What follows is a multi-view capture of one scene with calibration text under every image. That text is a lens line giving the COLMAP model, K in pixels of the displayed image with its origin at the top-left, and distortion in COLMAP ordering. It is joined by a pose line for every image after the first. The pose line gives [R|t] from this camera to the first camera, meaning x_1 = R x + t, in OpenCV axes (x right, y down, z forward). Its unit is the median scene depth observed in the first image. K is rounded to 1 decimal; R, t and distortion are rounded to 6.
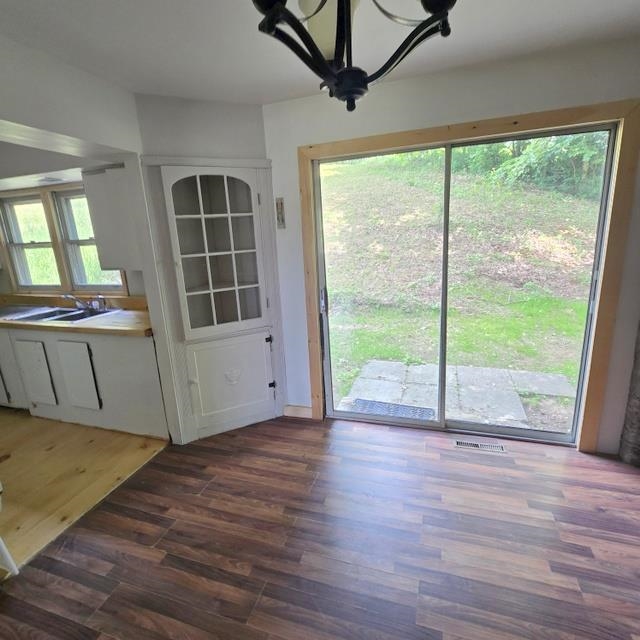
lens RADIAL K [[357.2, 0, 317.9], [0, 357.2, 317.6], [0, 0, 1]] dist [0.001372, -0.000214]
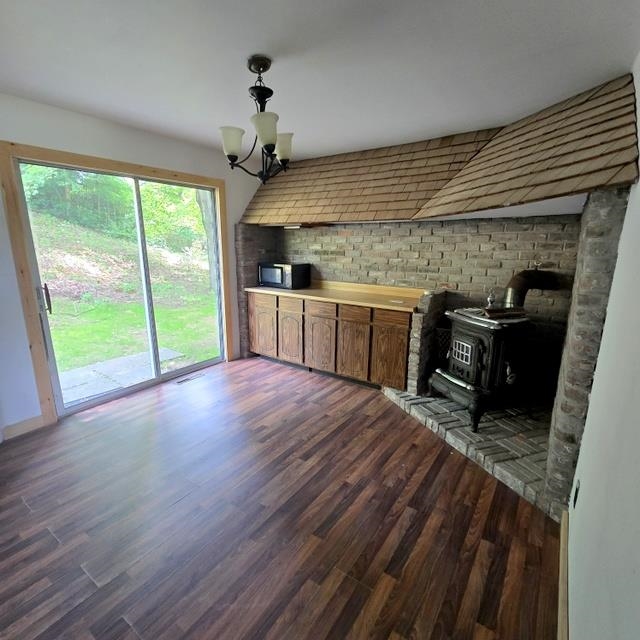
lens RADIAL K [[351.9, 0, 318.0], [0, 351.9, 323.6], [0, 0, 1]] dist [-0.000264, -0.000235]
pose [[0.270419, -0.164717, 0.948547, -0.803495], [0.214553, 0.970788, 0.107413, 0.087439], [-0.938531, 0.174467, 0.297860, -0.010727]]
